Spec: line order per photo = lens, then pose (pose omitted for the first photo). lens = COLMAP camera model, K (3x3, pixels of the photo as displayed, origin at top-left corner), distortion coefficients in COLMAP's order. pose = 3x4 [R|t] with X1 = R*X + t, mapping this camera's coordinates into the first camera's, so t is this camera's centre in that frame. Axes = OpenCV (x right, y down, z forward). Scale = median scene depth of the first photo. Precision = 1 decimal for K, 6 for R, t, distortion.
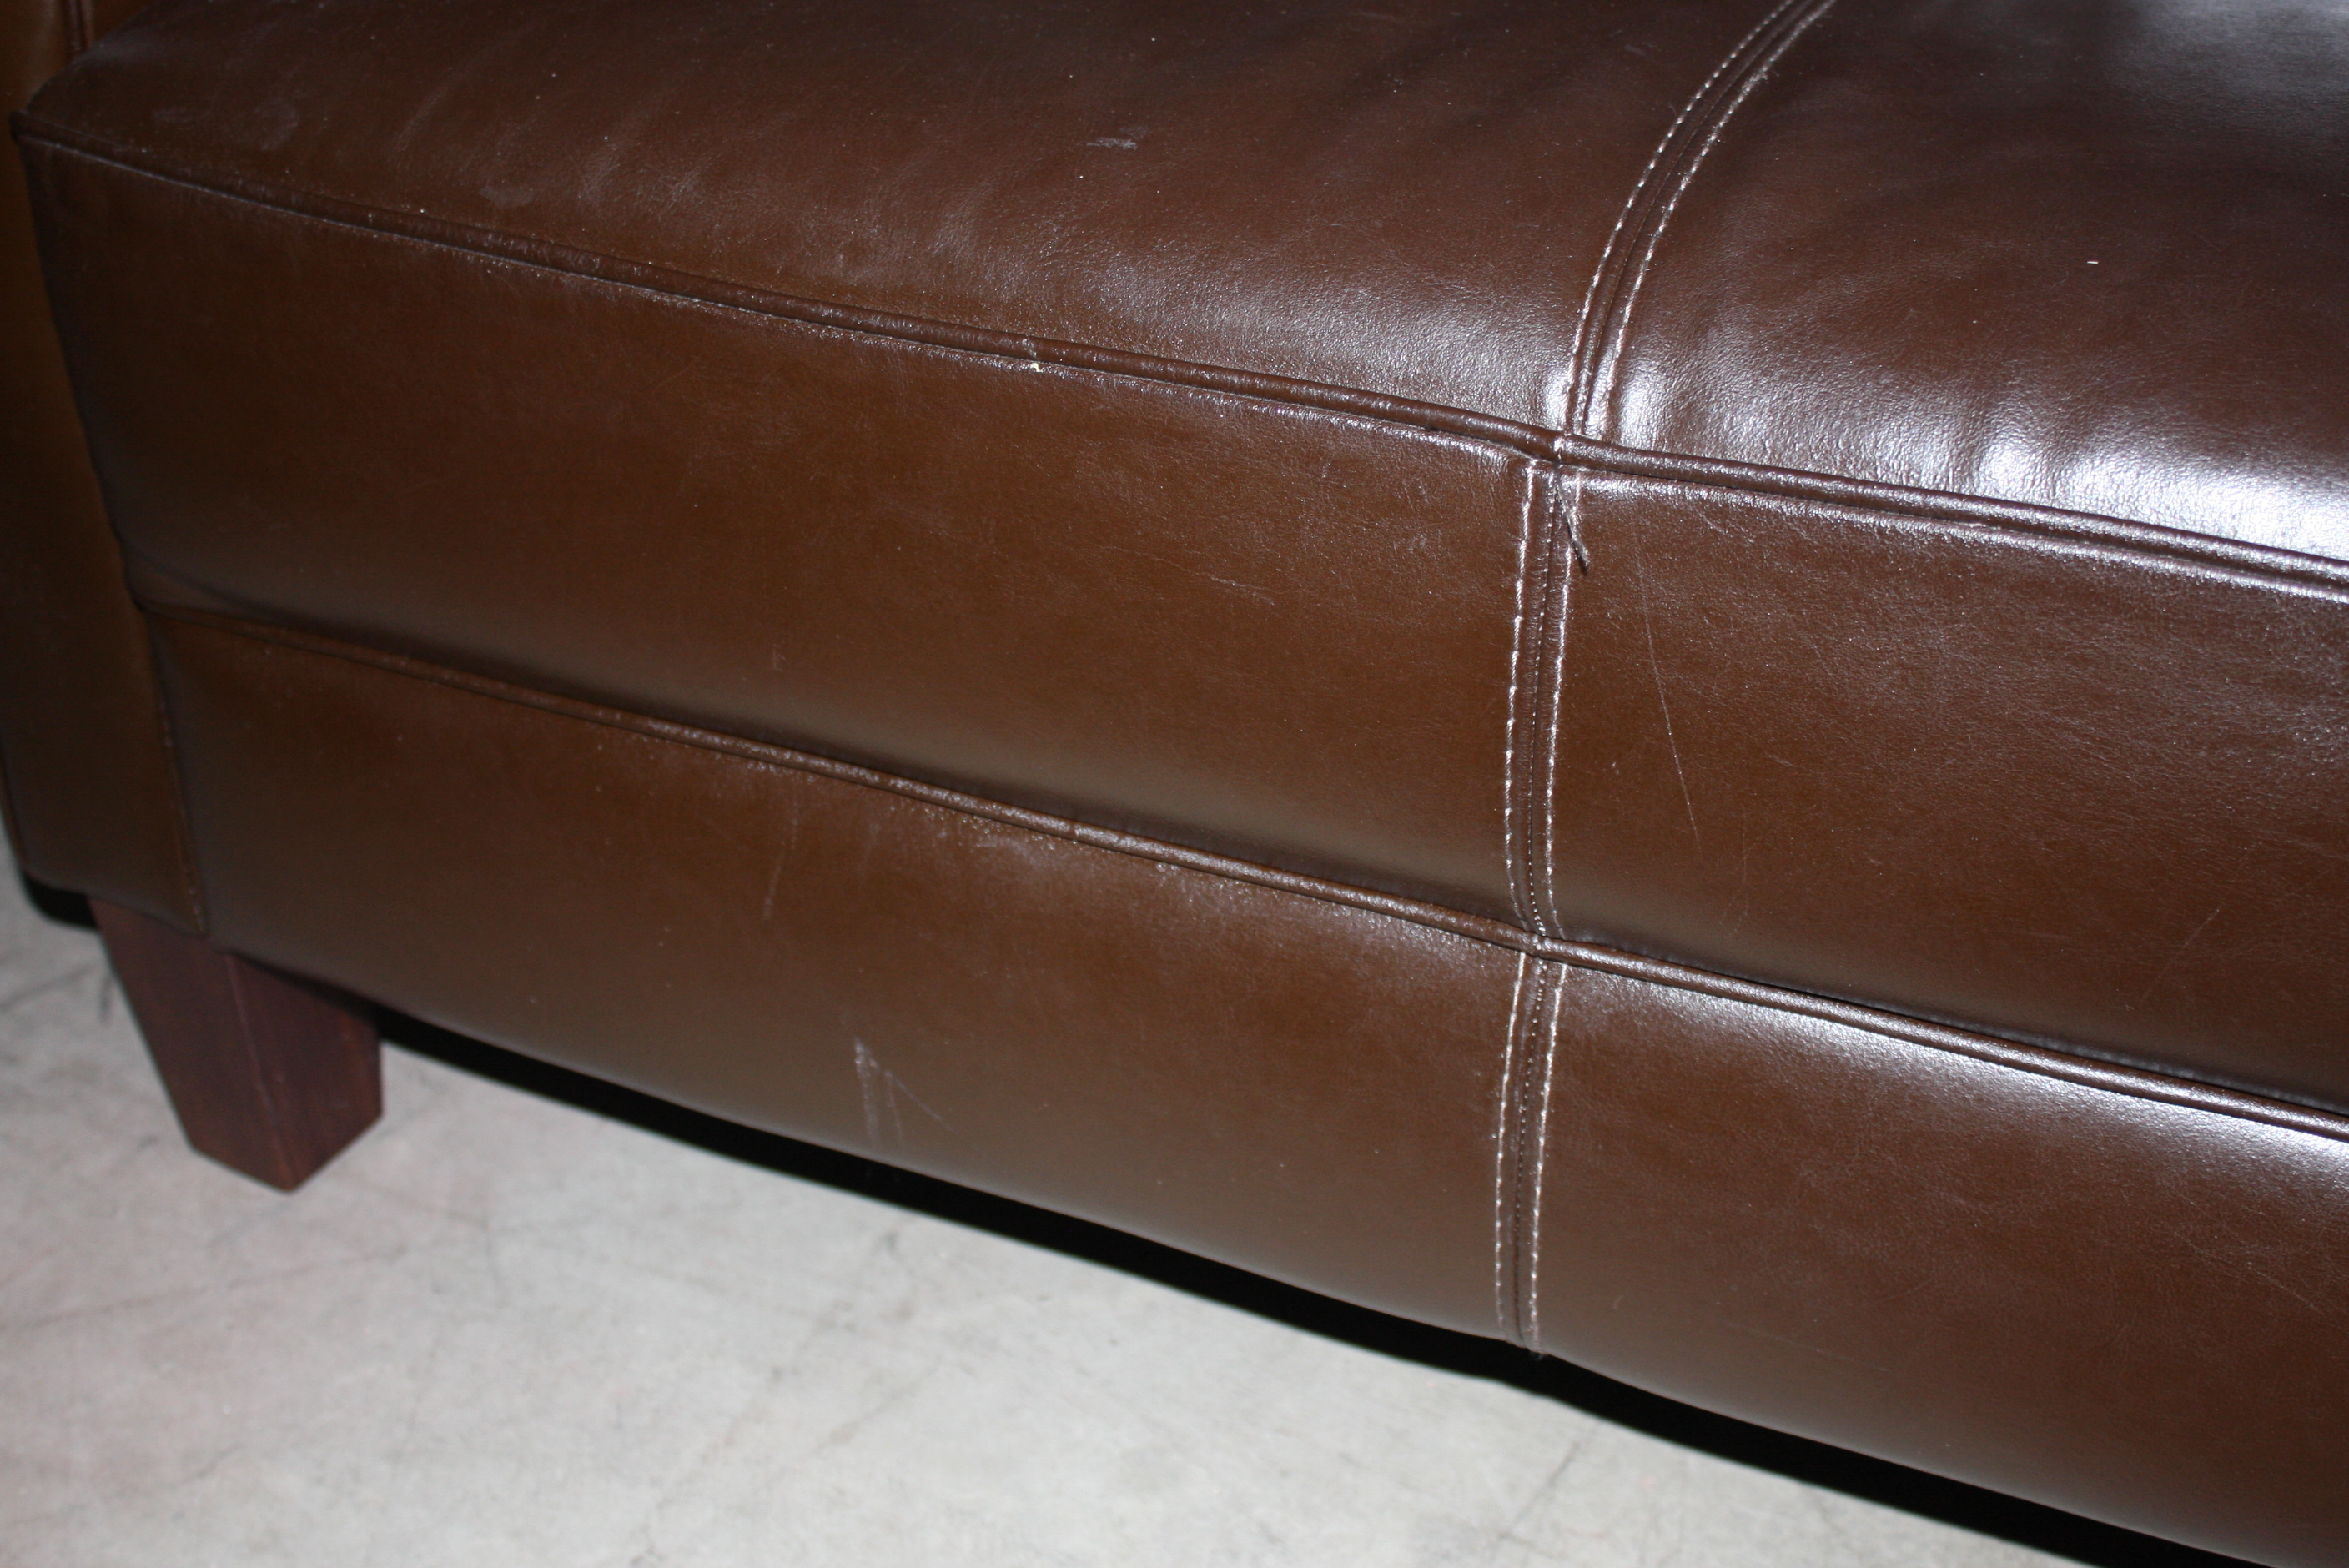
lens RADIAL K [[2922.2, 0, 1167.8], [0, 2922.2, 770.3], [0, 0, 1]] dist [-0.090522, 0.000000]
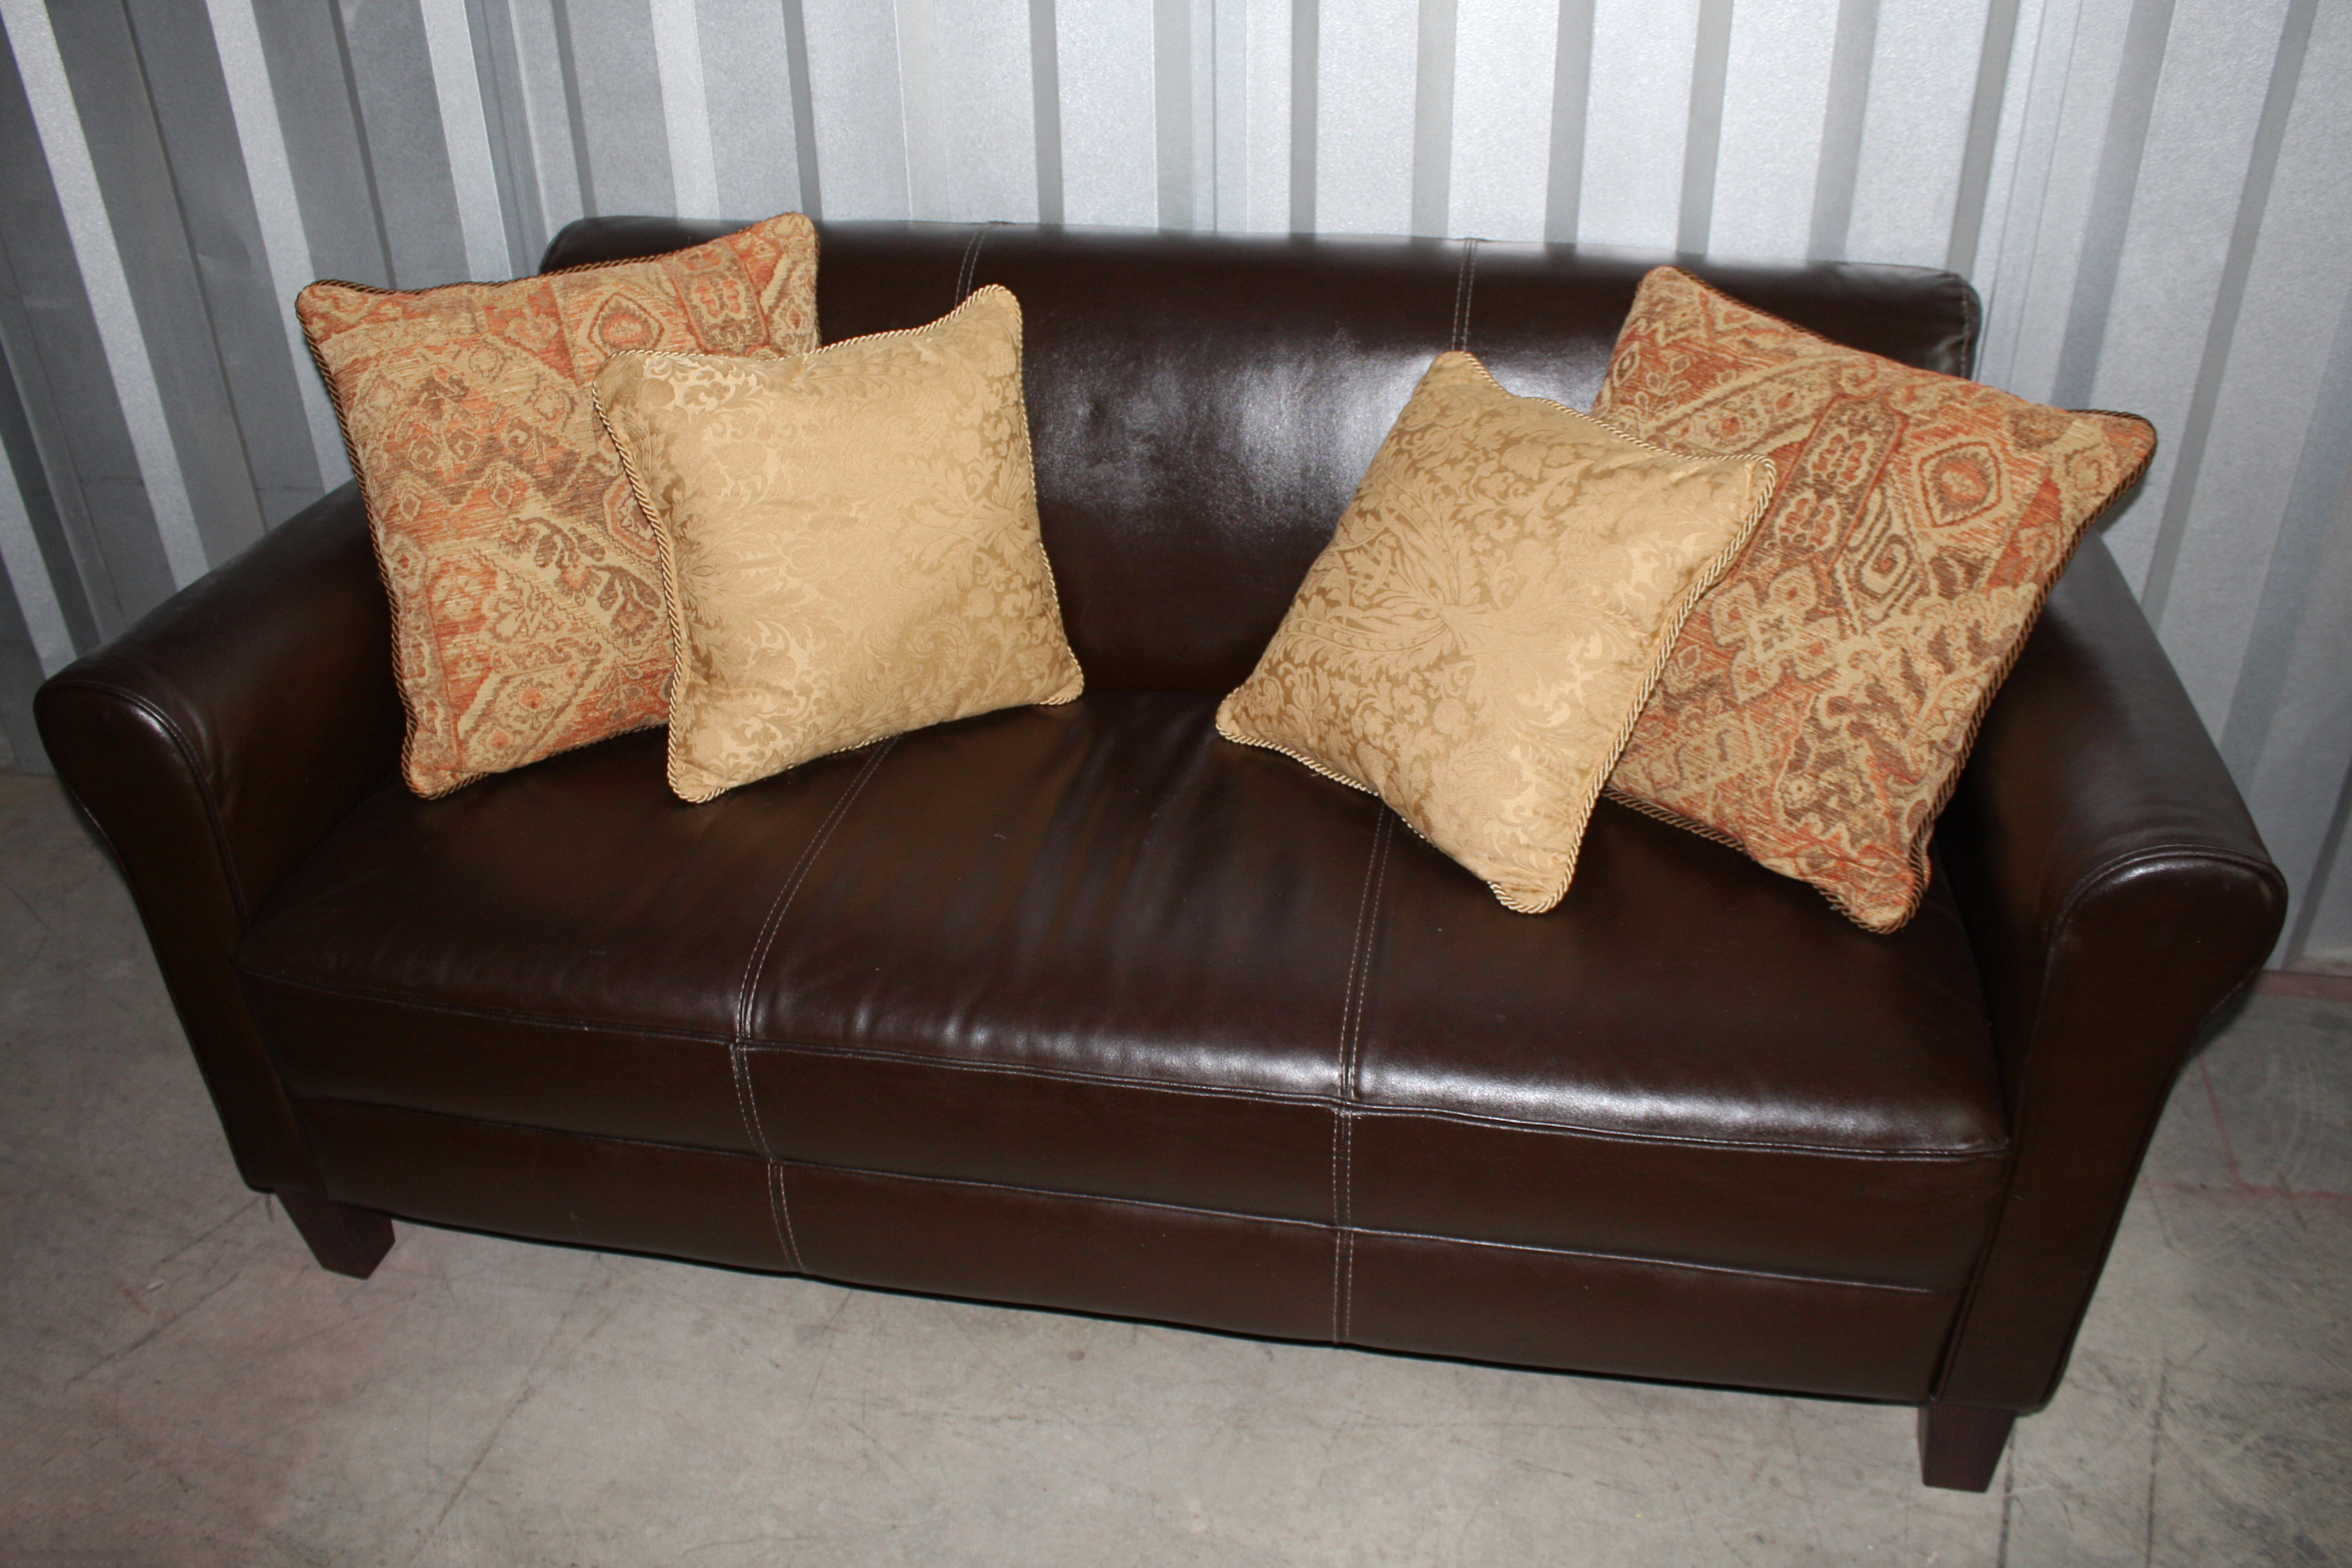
lens RADIAL K [[2074.3, 0, 1173.5], [0, 2074.3, 792.3], [0, 0, 1]] dist [-0.117928, 0.045423]
pose [[0.972923, -0.152640, 0.173554, 0.172035], [0.145312, 0.987897, 0.054253, -0.310744], [-0.179735, -0.027564, 0.983329, -1.015406]]
